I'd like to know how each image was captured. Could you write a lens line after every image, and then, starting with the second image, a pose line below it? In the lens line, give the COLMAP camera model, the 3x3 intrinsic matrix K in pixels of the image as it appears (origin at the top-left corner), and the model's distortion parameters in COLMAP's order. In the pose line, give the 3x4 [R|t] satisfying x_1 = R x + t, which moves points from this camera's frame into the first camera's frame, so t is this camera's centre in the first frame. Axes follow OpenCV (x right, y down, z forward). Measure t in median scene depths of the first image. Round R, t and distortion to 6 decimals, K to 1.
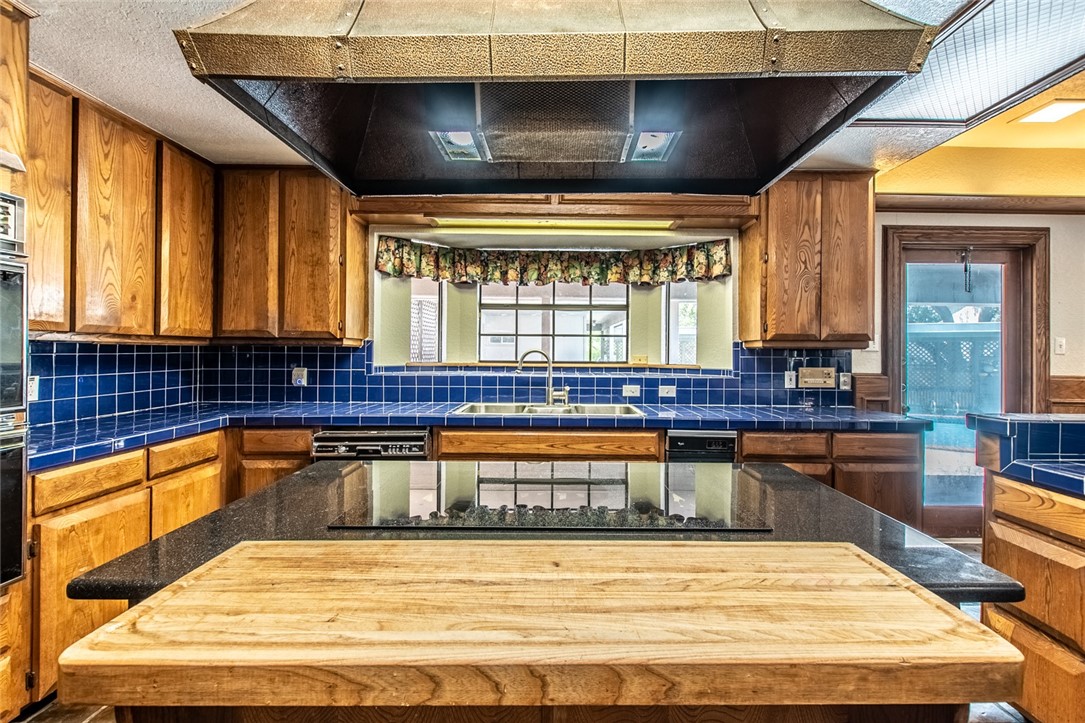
lens RADIAL K [[473.5, 0, 544.1], [0, 473.5, 351.8], [0, 0, 1]] dist [0.005382, -0.001469]
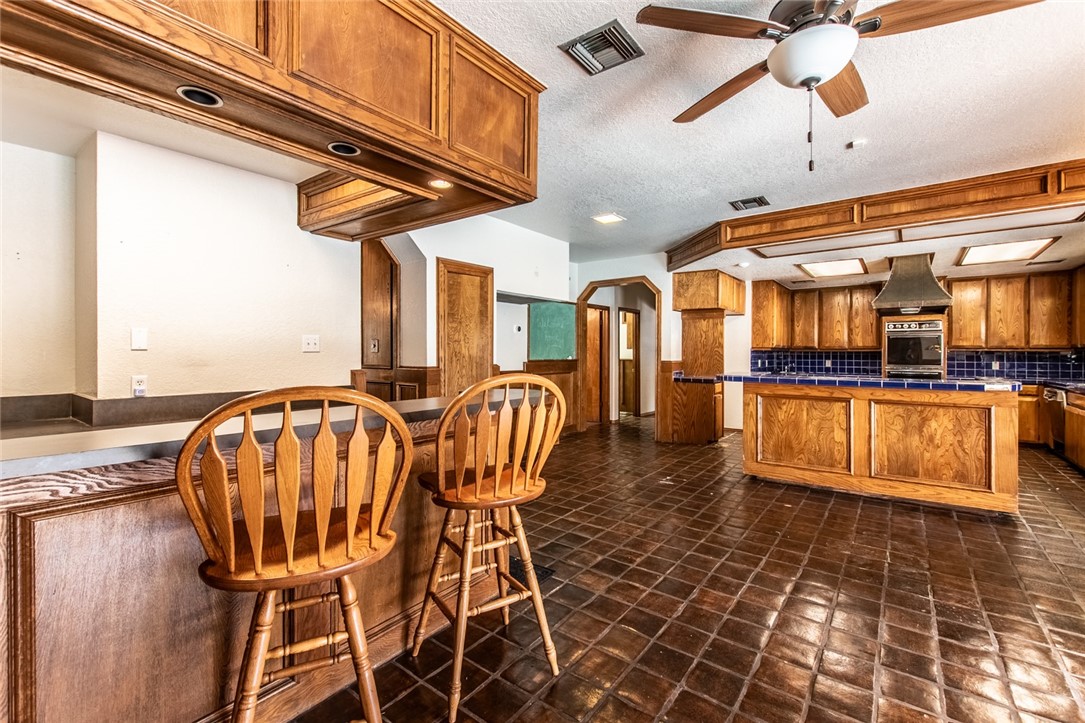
lens RADIAL K [[473.5, 0, 538.9], [0, 473.5, 351.2], [0, 0, 1]] dist [0.005382, -0.001469]
pose [[-0.614443, -0.011077, -0.788883, 2.326508], [-0.008800, 0.999935, -0.007186, 0.020299], [0.788912, 0.002527, -0.614501, 0.358620]]
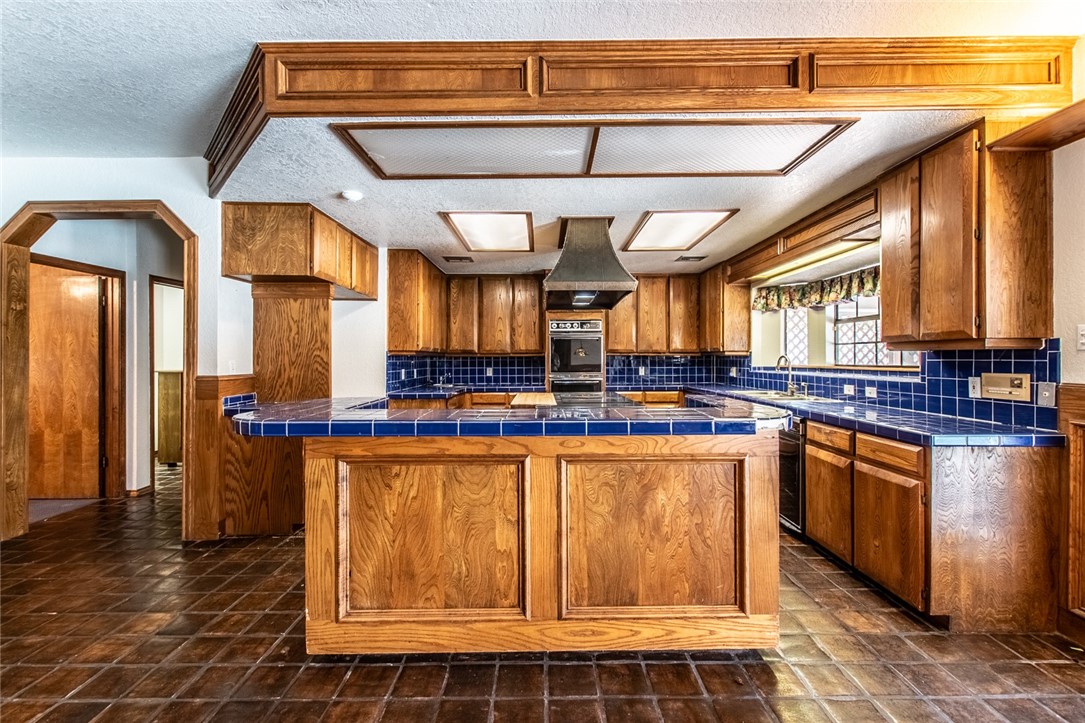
lens RADIAL K [[473.5, 0, 543.2], [0, 473.5, 357.7], [0, 0, 1]] dist [0.005382, -0.001469]
pose [[-0.006269, -0.009332, -0.999937, 1.350461], [0.001482, 0.999955, -0.009341, 0.013817], [0.999979, -0.001541, -0.006255, 0.258284]]
